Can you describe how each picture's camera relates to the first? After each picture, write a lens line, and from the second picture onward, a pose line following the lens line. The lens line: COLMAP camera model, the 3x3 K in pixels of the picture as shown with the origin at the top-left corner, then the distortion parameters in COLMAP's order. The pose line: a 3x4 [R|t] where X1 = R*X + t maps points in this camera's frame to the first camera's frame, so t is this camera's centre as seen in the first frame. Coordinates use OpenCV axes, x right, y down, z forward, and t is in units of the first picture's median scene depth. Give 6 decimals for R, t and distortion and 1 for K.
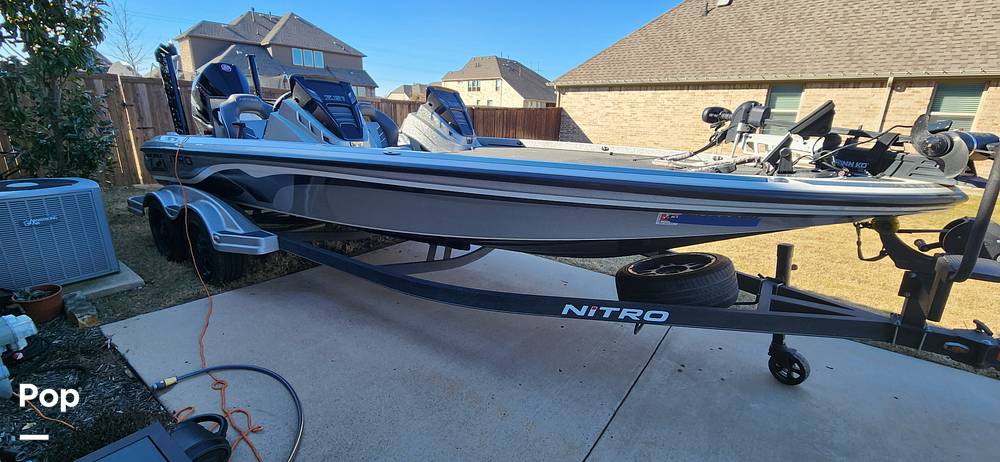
lens RADIAL K [[407.2, 0, 497.5], [0, 407.2, 234.3], [0, 0, 1]] dist [-0.000164, -0.000457]
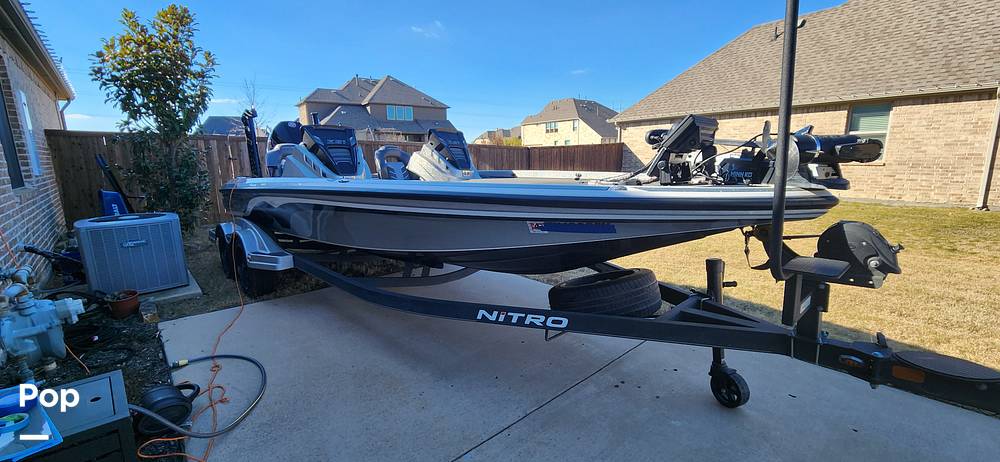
lens RADIAL K [[405.8, 0, 498.3], [0, 405.8, 234.3], [0, 0, 1]] dist [0.000810, -0.002838]
pose [[0.979245, -0.009573, -0.202456, 0.244656], [-0.009795, 0.995482, -0.094447, 0.039566], [0.202445, 0.094470, 0.974726, -0.047070]]
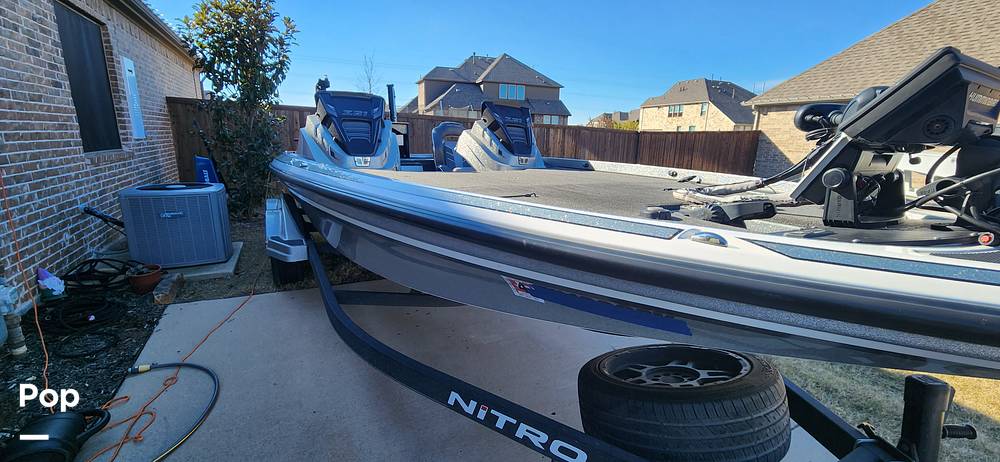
lens RADIAL K [[408.6, 0, 501.7], [0, 408.6, 232.4], [0, 0, 1]] dist [0.001340, -0.002991]
pose [[0.896106, 0.092700, -0.434051, 0.283174], [-0.122480, 0.991620, -0.041082, -0.039332], [0.426605, 0.089977, 0.899951, 0.220436]]
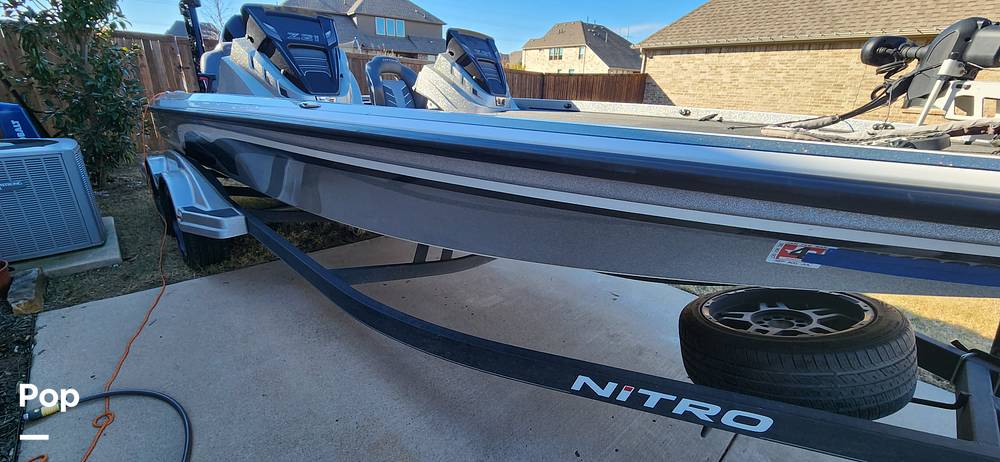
lens RADIAL K [[409.7, 0, 500.9], [0, 409.7, 233.8], [0, 0, 1]] dist [-0.000659, -0.000760]
pose [[0.983474, 0.061494, -0.170286, 0.080593], [-0.051019, 0.996566, 0.065223, -0.032674], [0.173712, -0.055457, 0.983234, 0.232195]]
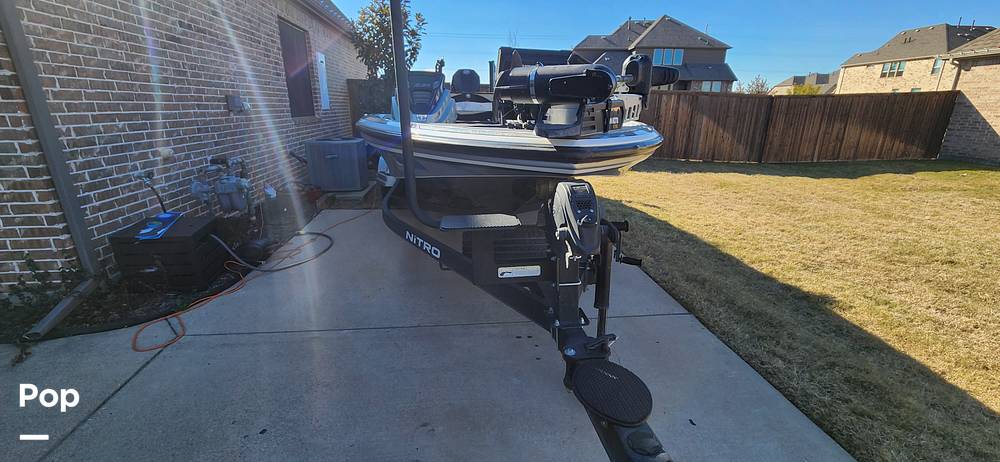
lens RADIAL K [[408.6, 0, 501.7], [0, 408.6, 232.4], [0, 0, 1]] dist [0.001340, -0.002991]
pose [[0.676780, 0.191970, -0.710715, 0.719003], [-0.193986, 0.977787, 0.079384, 0.008018], [0.710168, 0.084143, 0.698986, 0.166616]]
